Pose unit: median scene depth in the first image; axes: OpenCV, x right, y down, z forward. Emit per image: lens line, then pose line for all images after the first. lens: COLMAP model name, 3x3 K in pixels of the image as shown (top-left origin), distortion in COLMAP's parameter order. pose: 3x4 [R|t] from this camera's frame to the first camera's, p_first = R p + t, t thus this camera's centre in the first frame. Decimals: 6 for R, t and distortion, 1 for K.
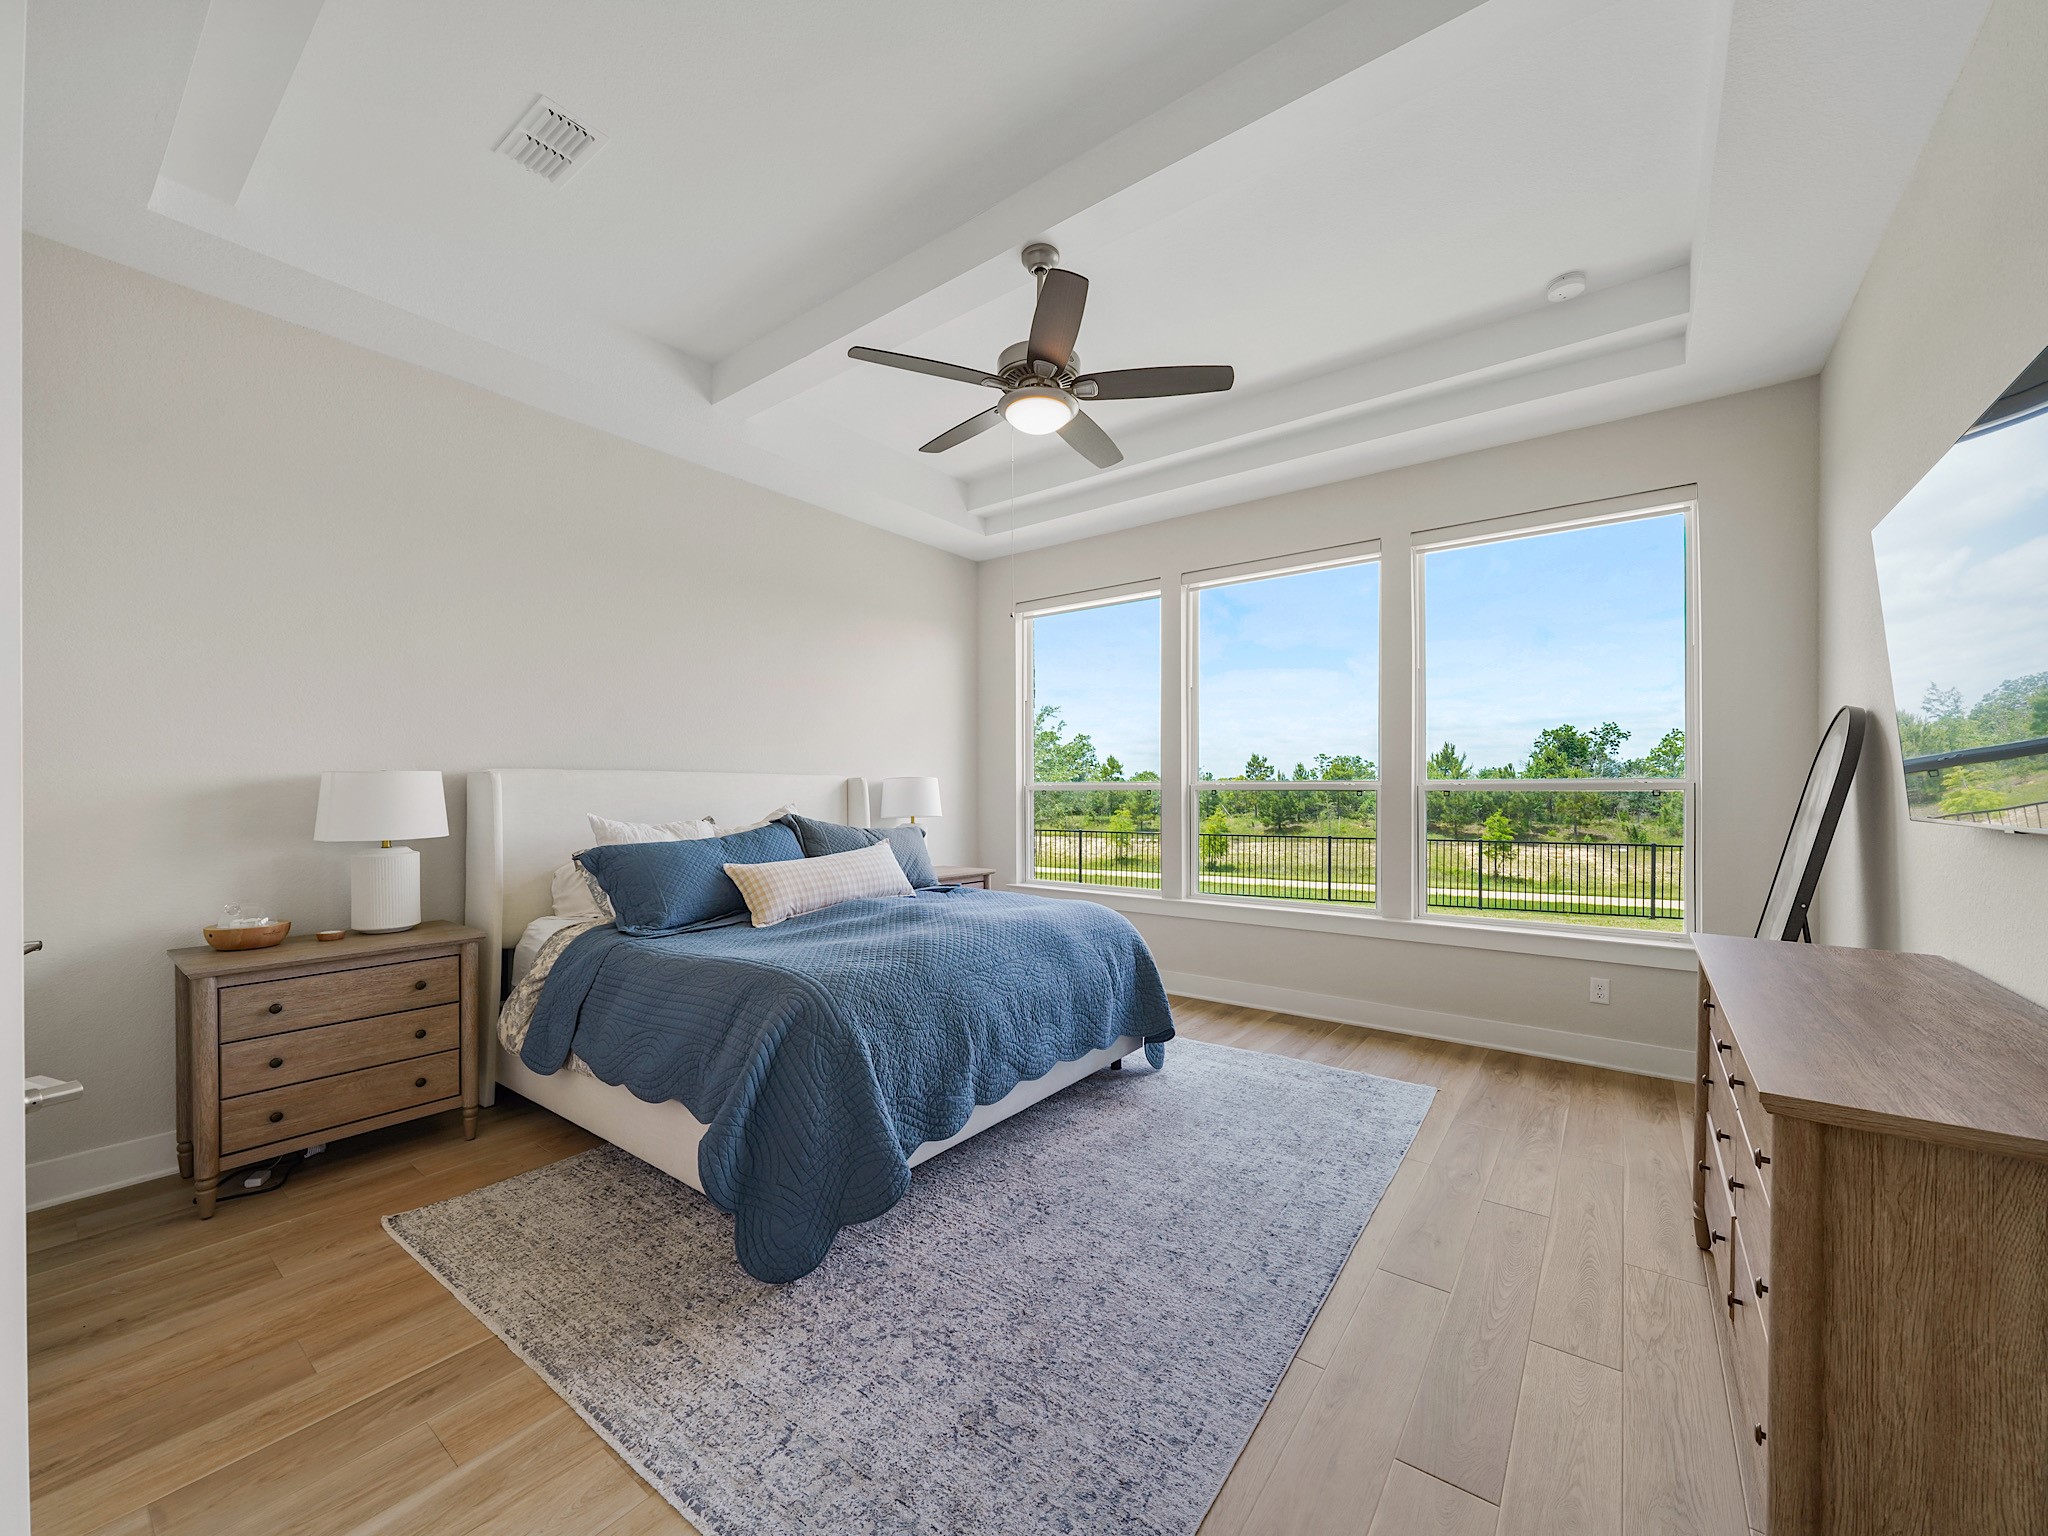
lens RADIAL K [[801.2, 0, 1023.5], [0, 801.2, 795.5], [0, 0, 1]] dist [-0.009044, 0.000078]
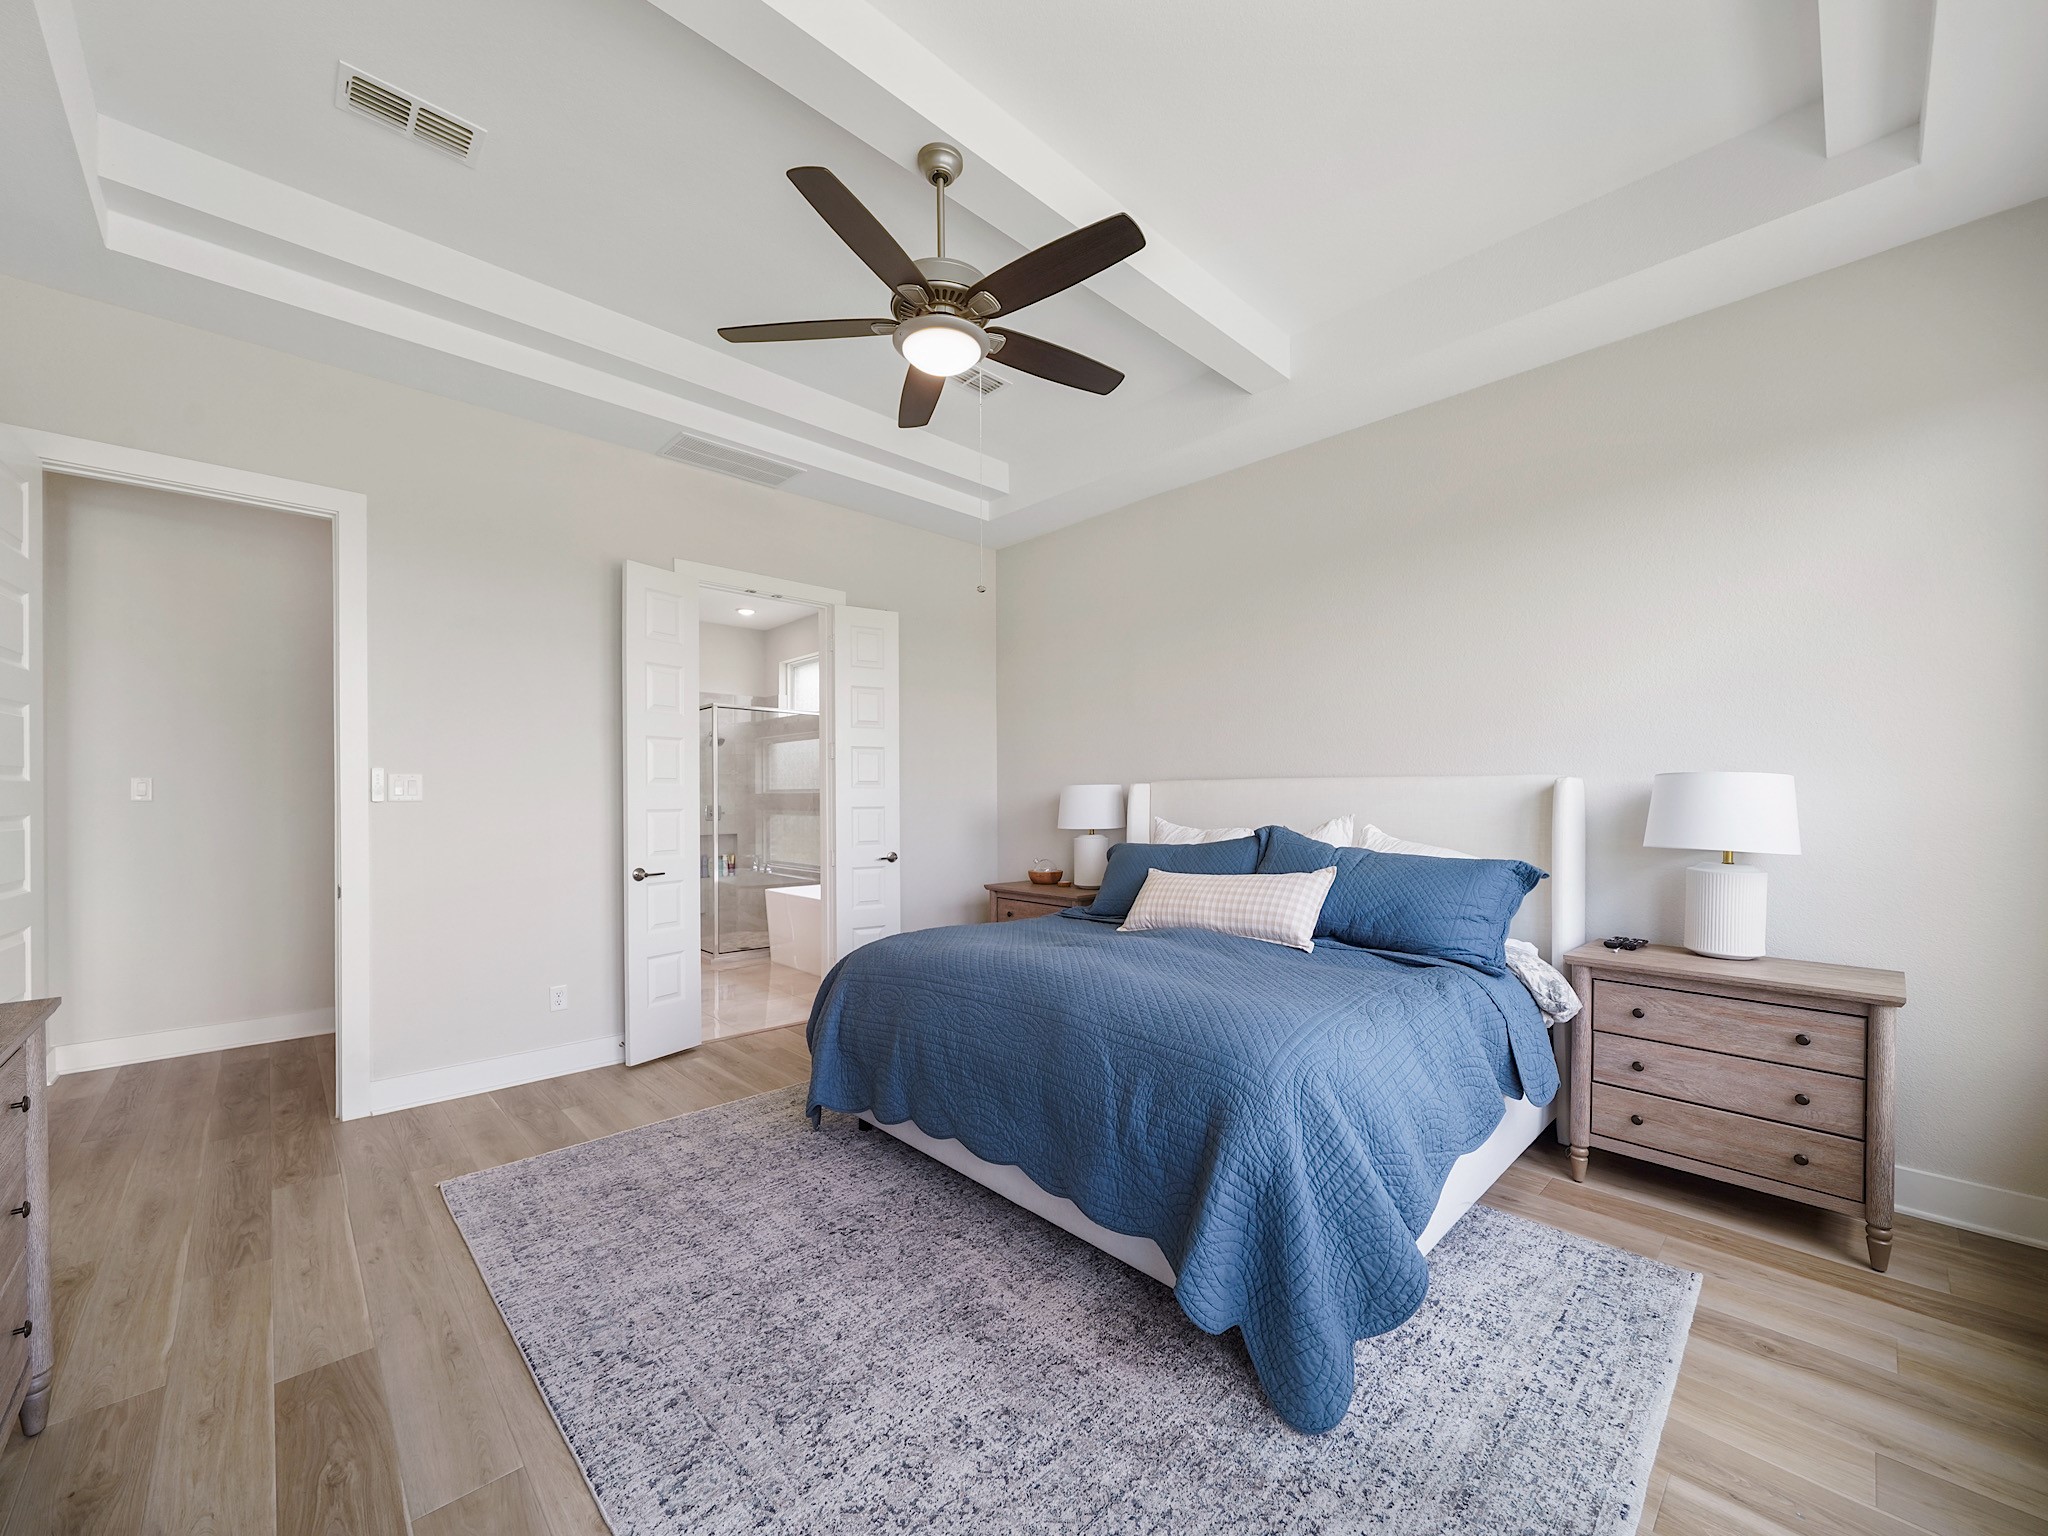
lens RADIAL K [[847.8, 0, 1022.8], [0, 847.8, 797.3], [0, 0, 1]] dist [-0.000016, -0.000066]
pose [[-0.191260, 0.000503, -0.981539, 0.958149], [-0.017419, 0.999841, 0.003906, -0.009356], [0.981385, 0.017844, -0.191221, 1.370113]]
